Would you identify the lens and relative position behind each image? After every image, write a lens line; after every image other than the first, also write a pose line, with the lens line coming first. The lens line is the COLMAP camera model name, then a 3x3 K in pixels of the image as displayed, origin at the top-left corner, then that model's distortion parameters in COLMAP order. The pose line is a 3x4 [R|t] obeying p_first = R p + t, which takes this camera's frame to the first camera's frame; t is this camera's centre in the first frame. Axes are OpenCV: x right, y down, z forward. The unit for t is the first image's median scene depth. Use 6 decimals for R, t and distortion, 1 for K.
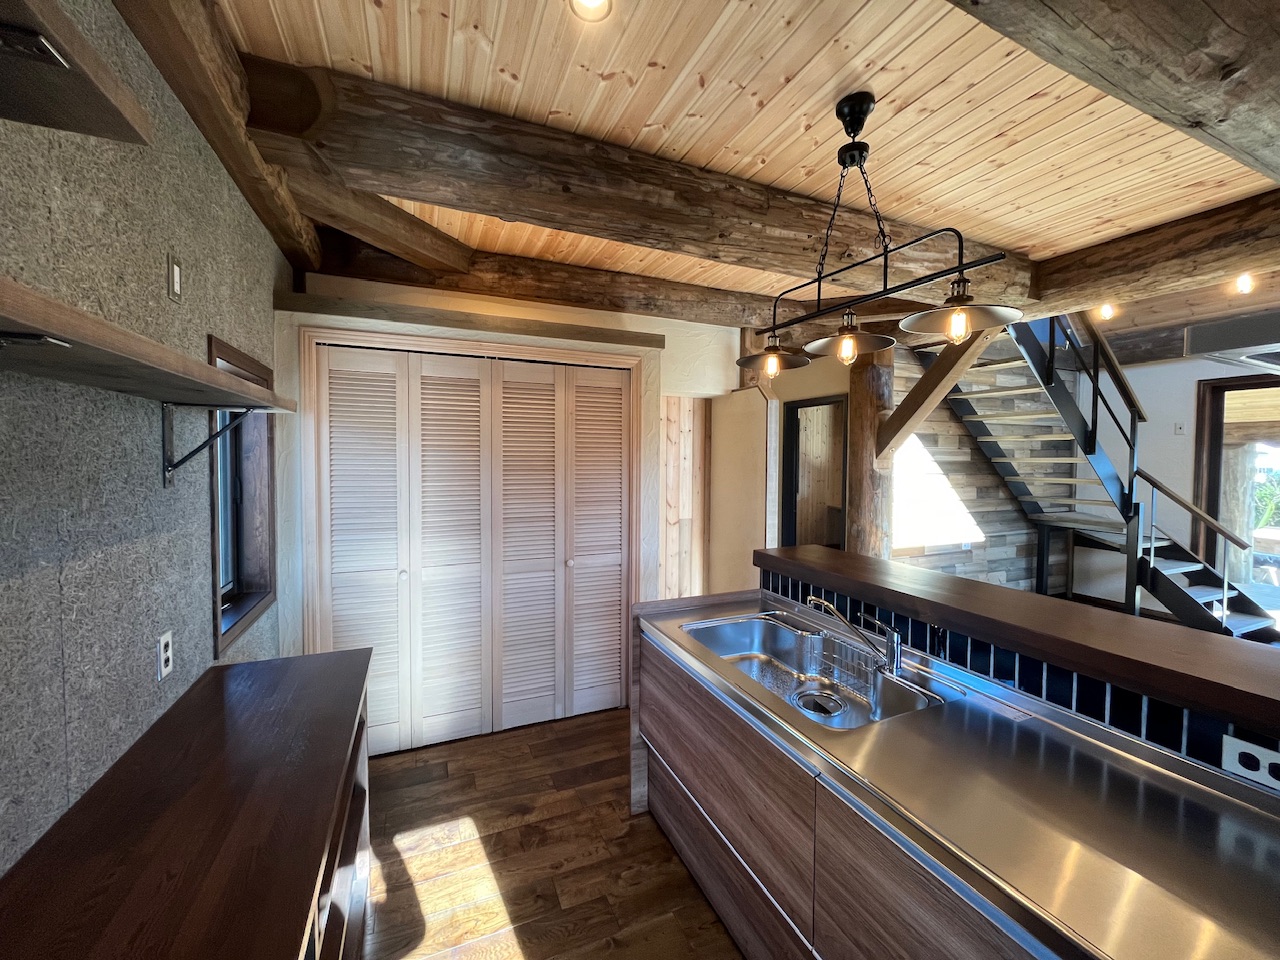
lens RADIAL K [[514.4, 0, 639.6], [0, 514.4, 477.9], [0, 0, 1]] dist [-0.004464, -0.000241]
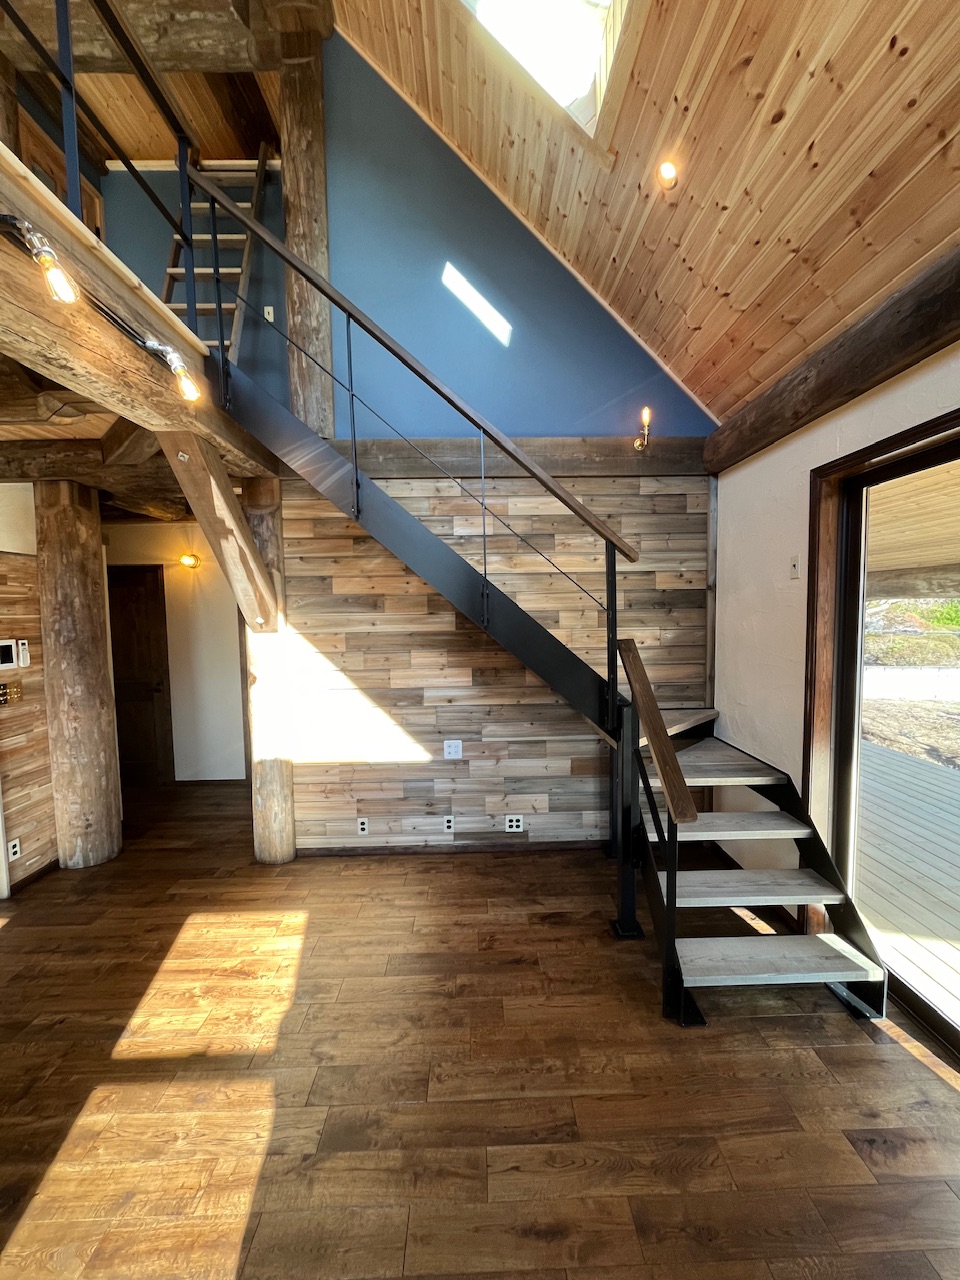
lens RADIAL K [[514.4, 0, 482.7], [0, 514.4, 650.3], [0, 0, 1]] dist [-0.004464, -0.000241]
pose [[0.925874, 0.008950, -0.377727, 0.904801], [0.004766, 0.999363, 0.035361, -0.029884], [0.377803, -0.034540, 0.925241, 0.365271]]
